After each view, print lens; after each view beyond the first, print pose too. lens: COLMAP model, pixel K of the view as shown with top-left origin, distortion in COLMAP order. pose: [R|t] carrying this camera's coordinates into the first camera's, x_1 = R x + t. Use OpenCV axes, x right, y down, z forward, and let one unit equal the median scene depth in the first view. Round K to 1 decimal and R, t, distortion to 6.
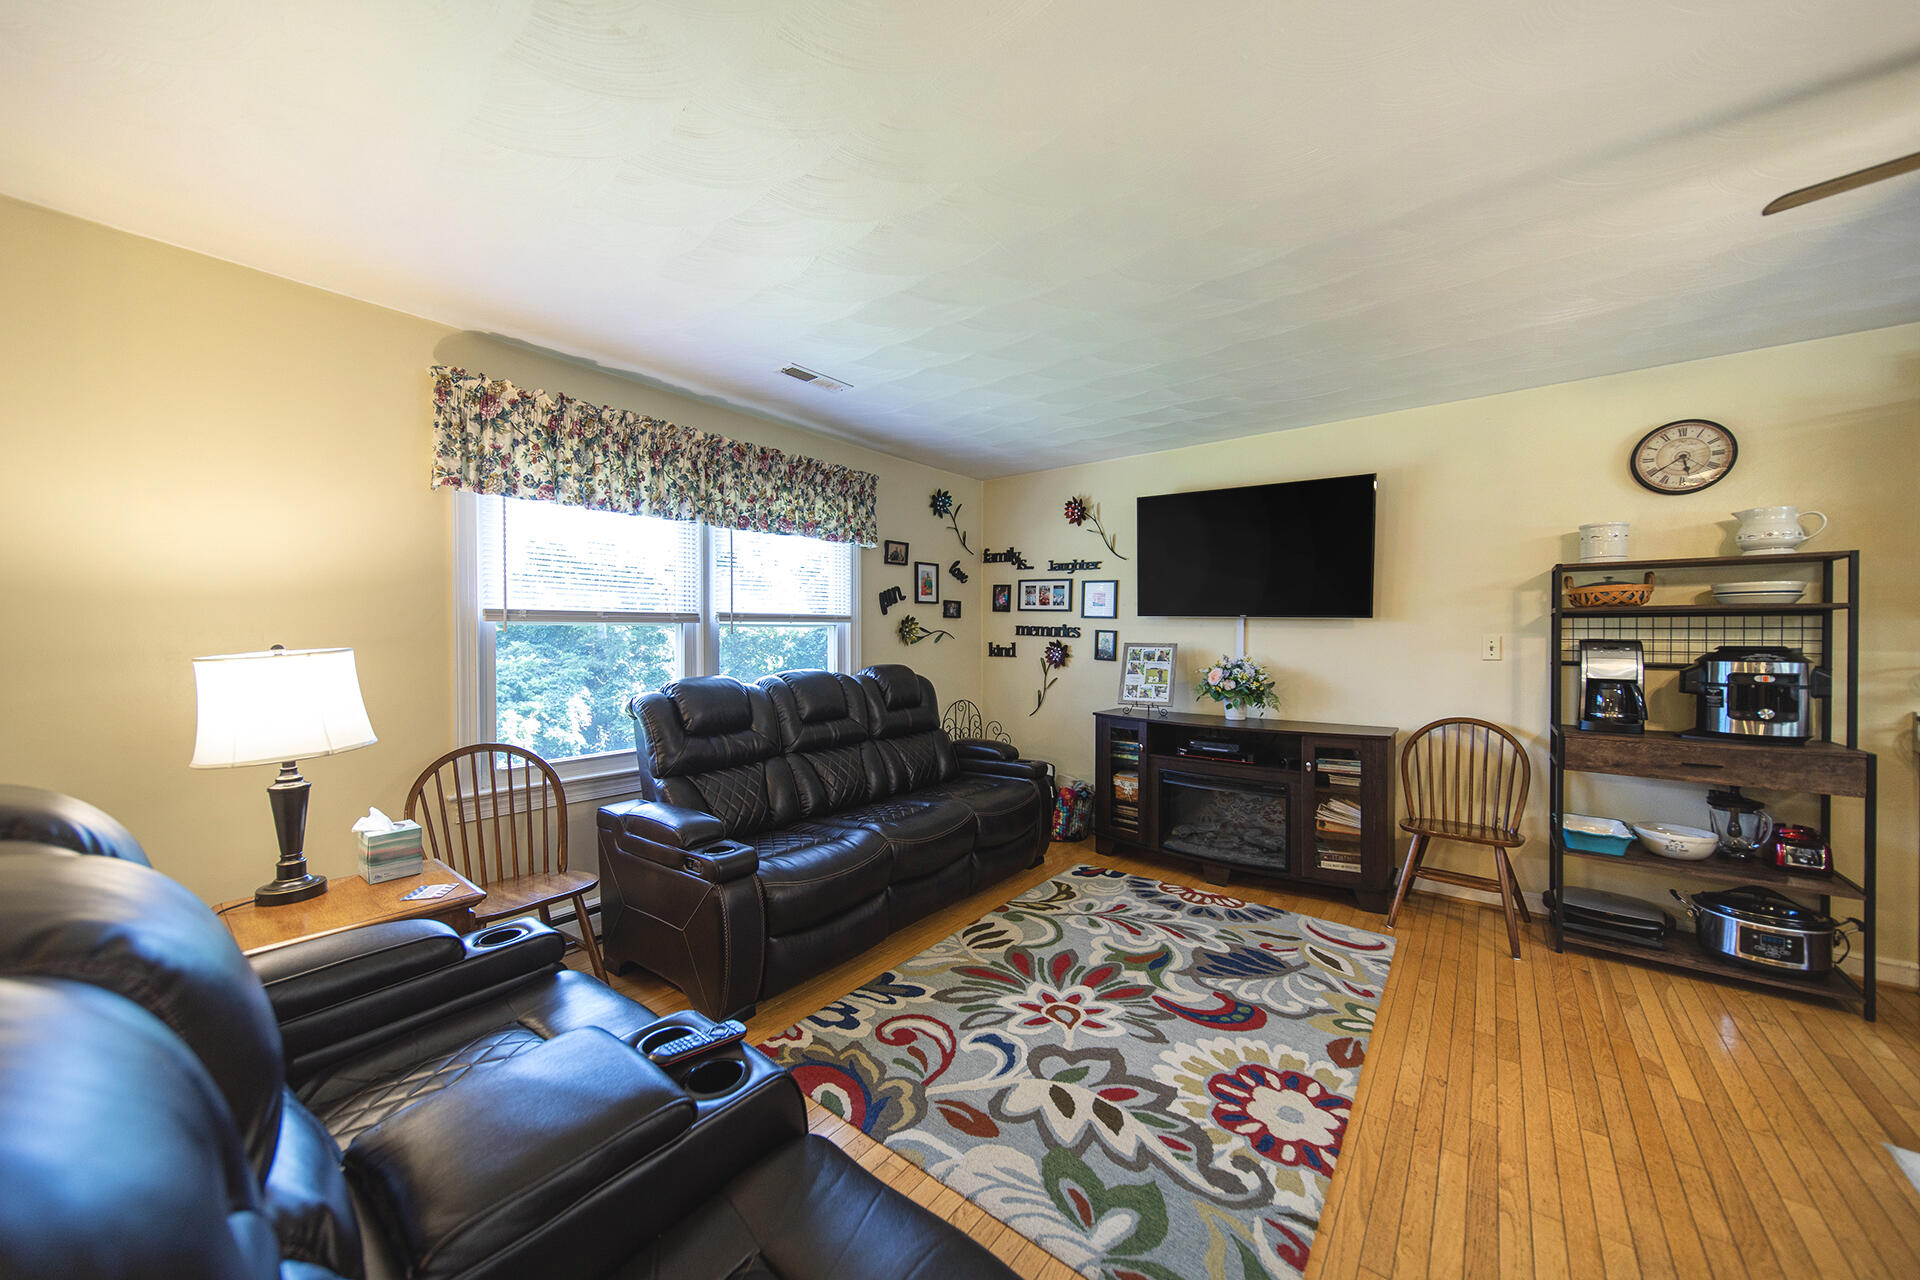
lens RADIAL K [[671.1, 0, 968.0], [0, 671.1, 644.6], [0, 0, 1]] dist [0.005165, 0.000179]
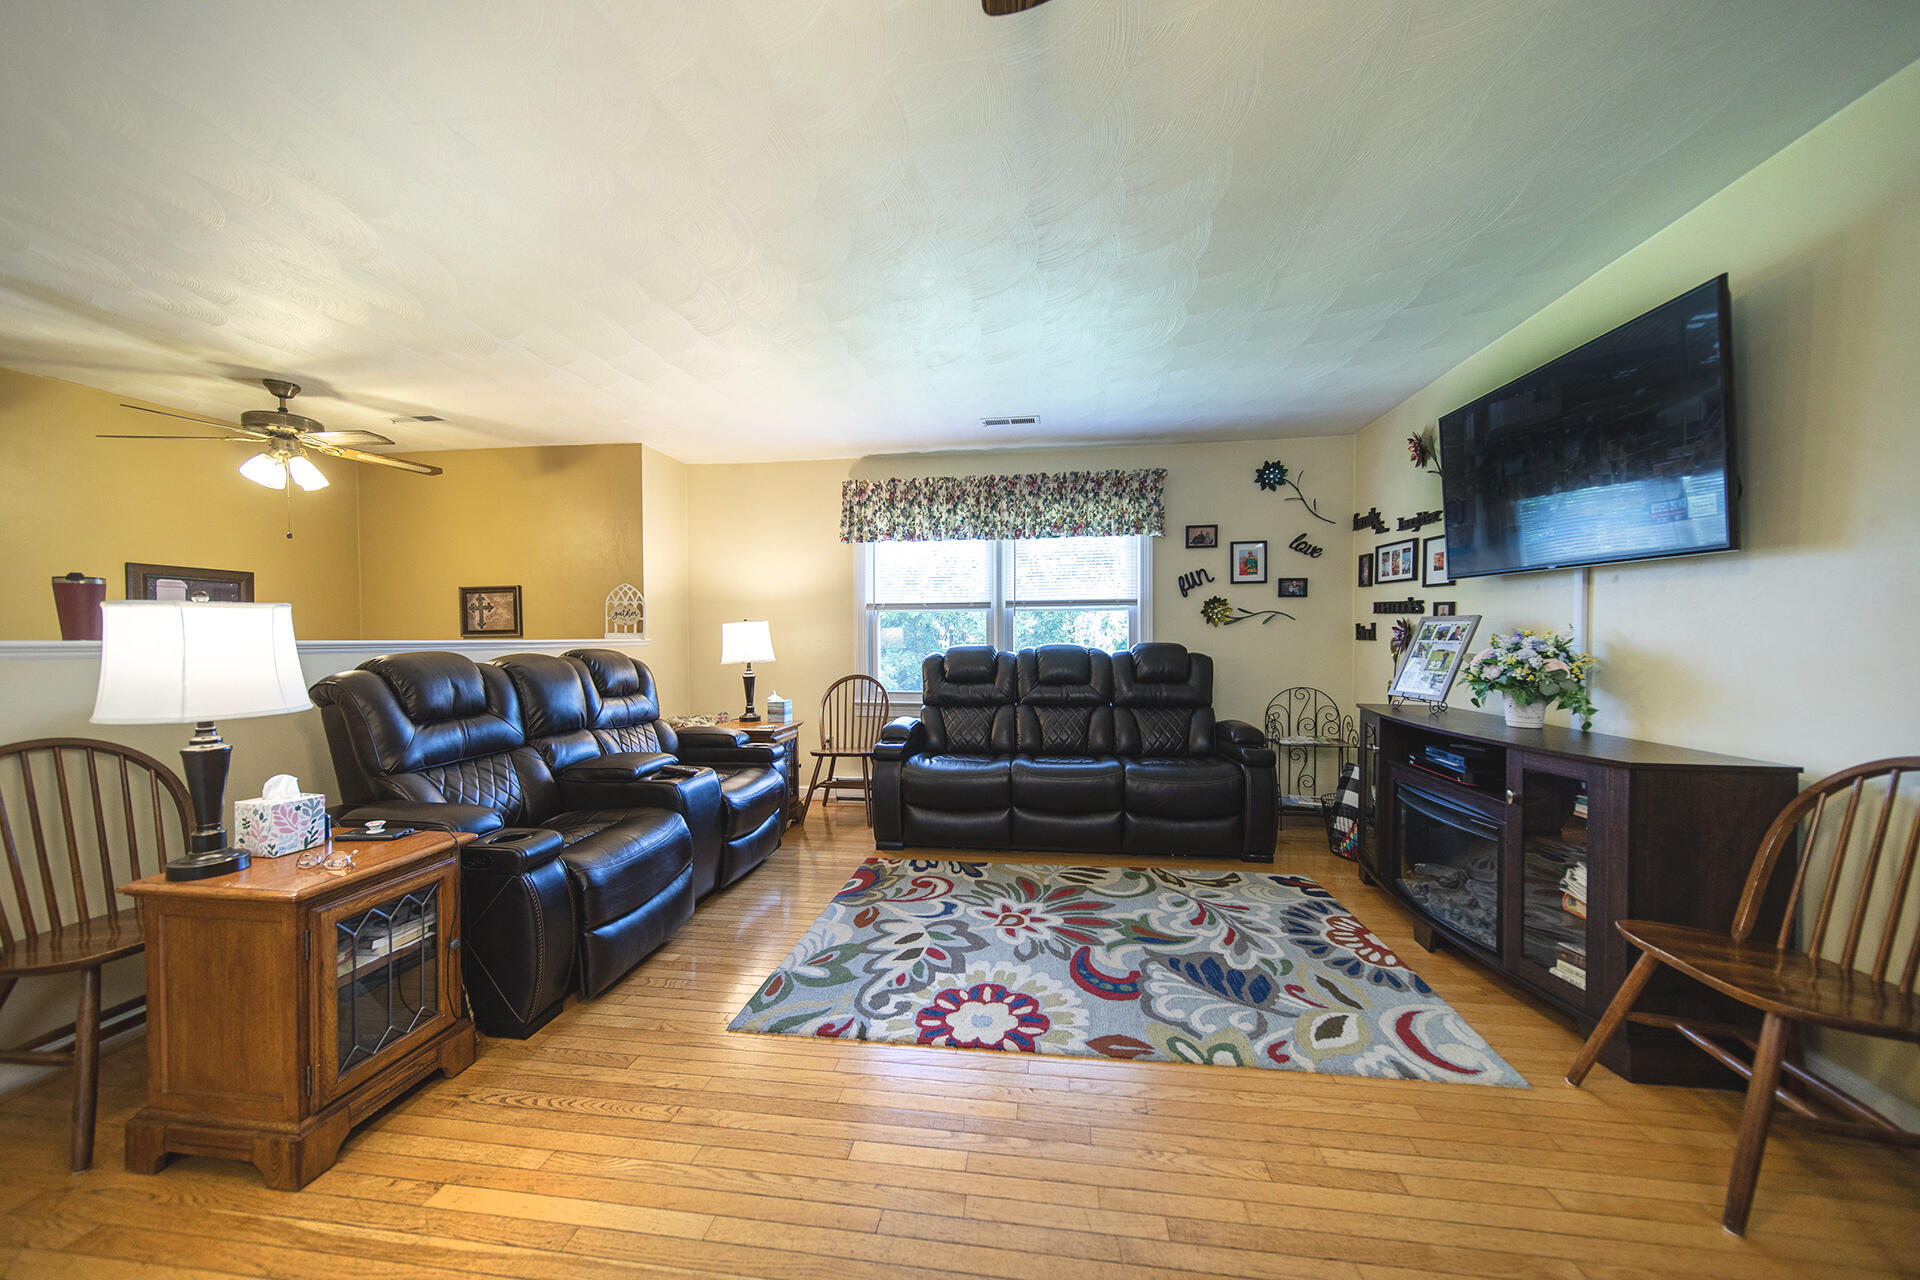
lens RADIAL K [[671.1, 0, 973.8], [0, 671.1, 646.4], [0, 0, 1]] dist [0.005165, 0.000179]
pose [[0.509400, 0.010102, -0.860470, 0.910501], [-0.010376, 0.999931, 0.005596, 0.045961], [0.860467, 0.006077, 0.509470, 0.267894]]
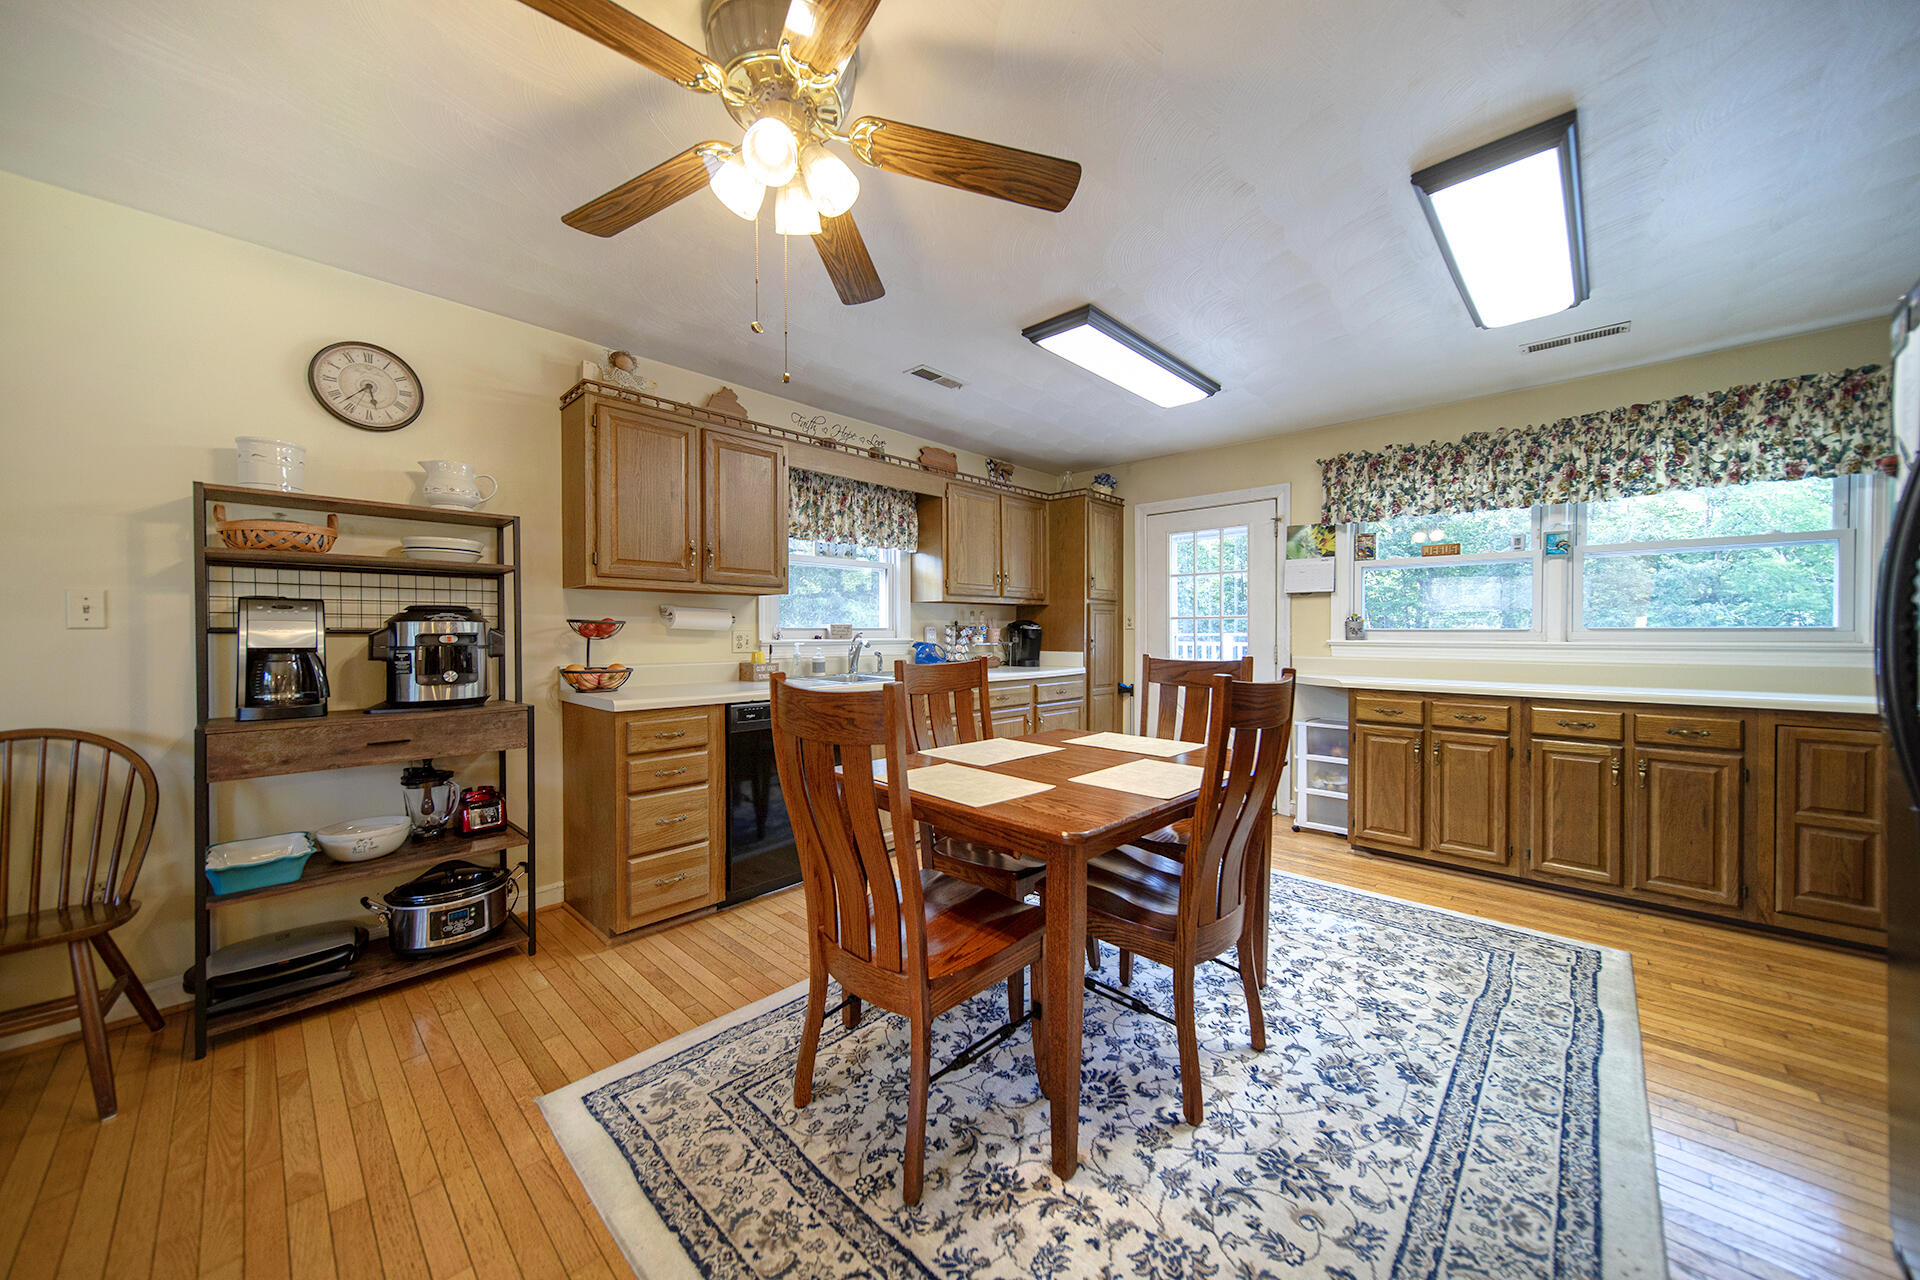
lens RADIAL K [[671.1, 0, 963.8], [0, 671.1, 632.8], [0, 0, 1]] dist [0.005165, 0.000179]
pose [[0.102693, -0.003506, 0.994707, 0.285137], [0.021403, 0.999770, 0.001314, 0.049129], [-0.994483, 0.021155, 0.102744, 0.170400]]
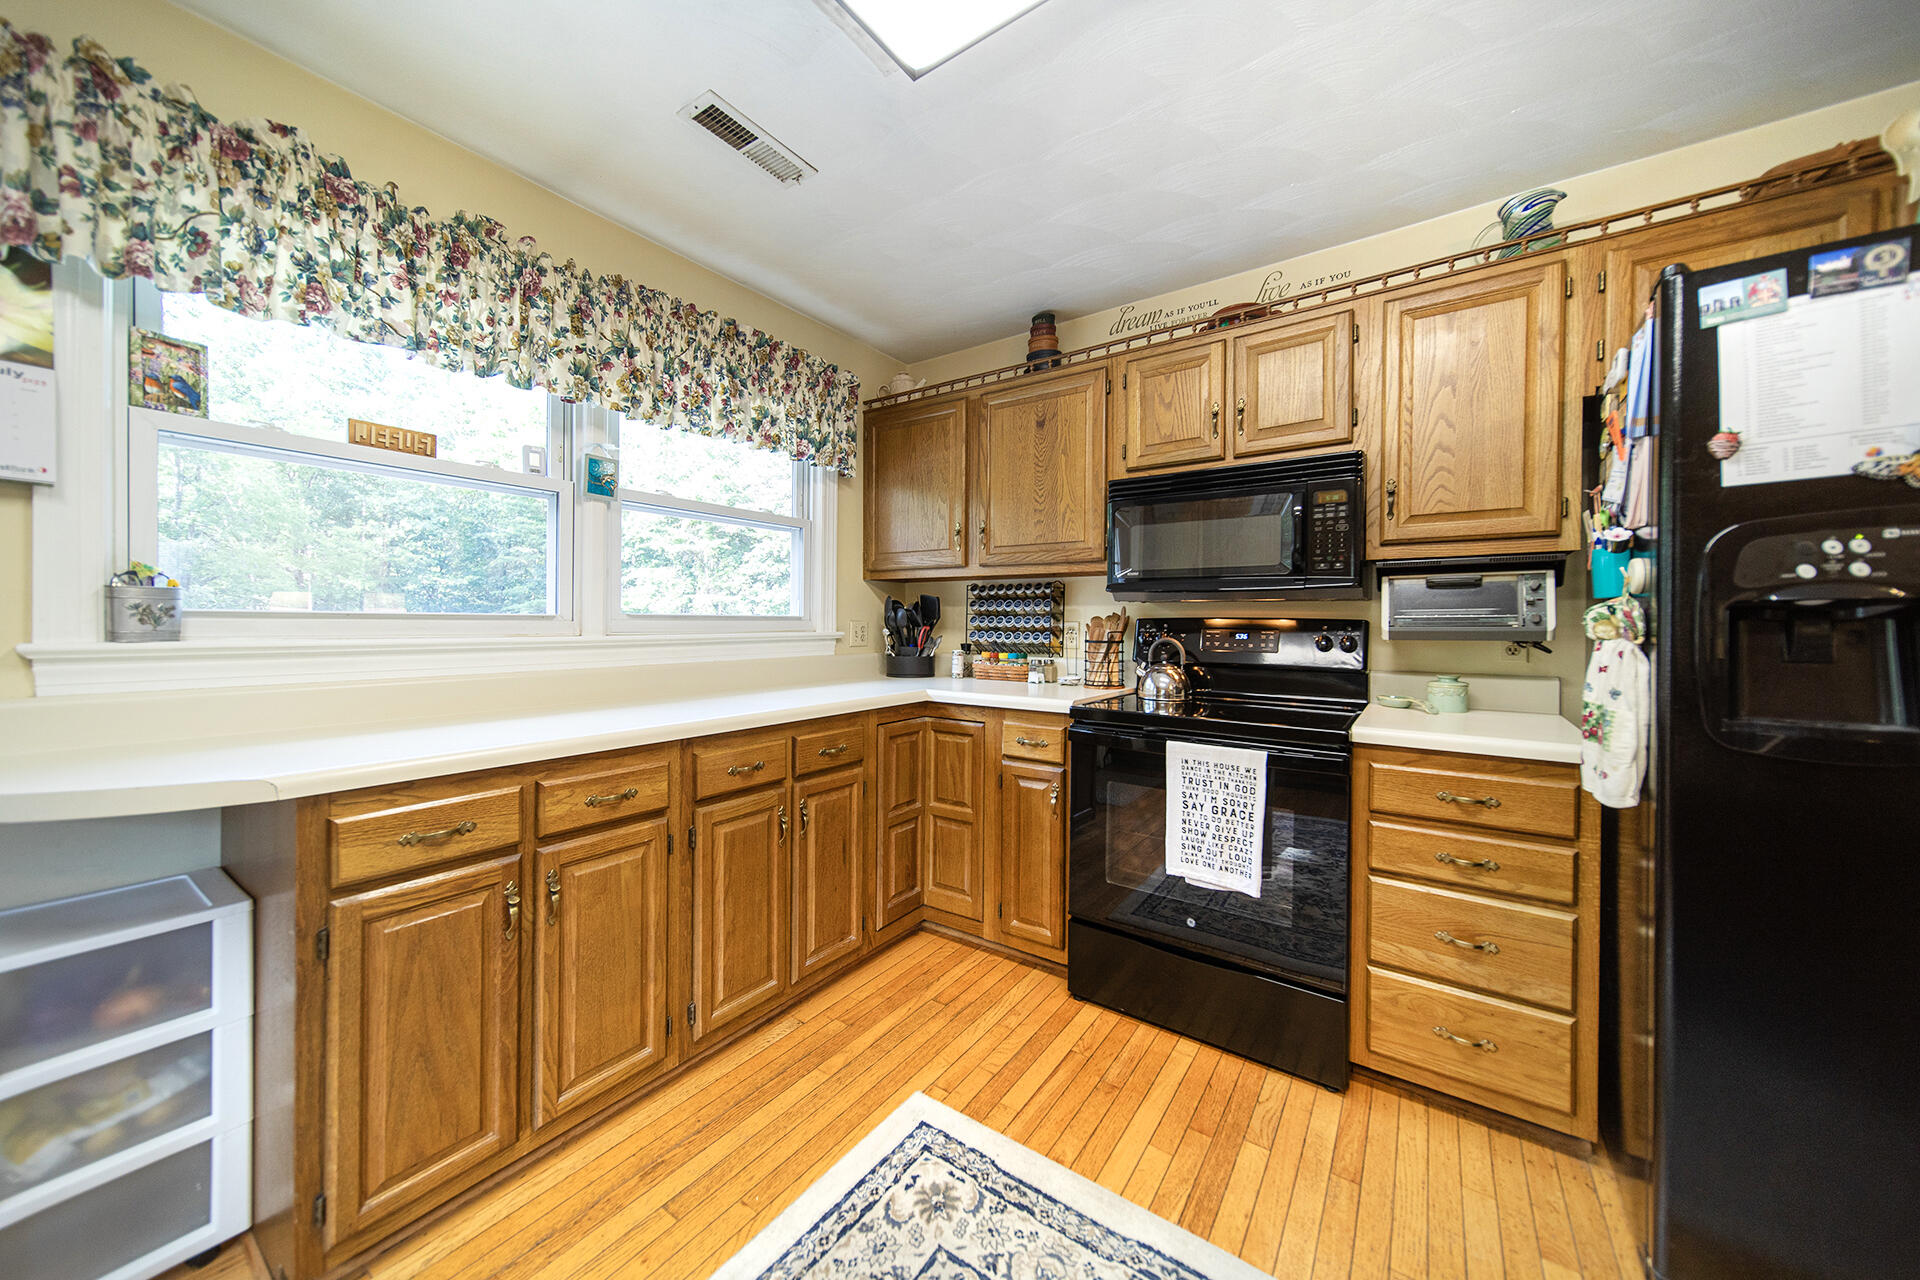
lens RADIAL K [[671.1, 0, 971.0], [0, 671.1, 627.0], [0, 0, 1]] dist [0.005165, 0.000179]
pose [[-0.998984, -0.009973, -0.043944, 1.208178], [-0.011385, 0.999423, 0.032000, 0.051467], [0.043599, 0.032468, -0.998521, 0.000718]]
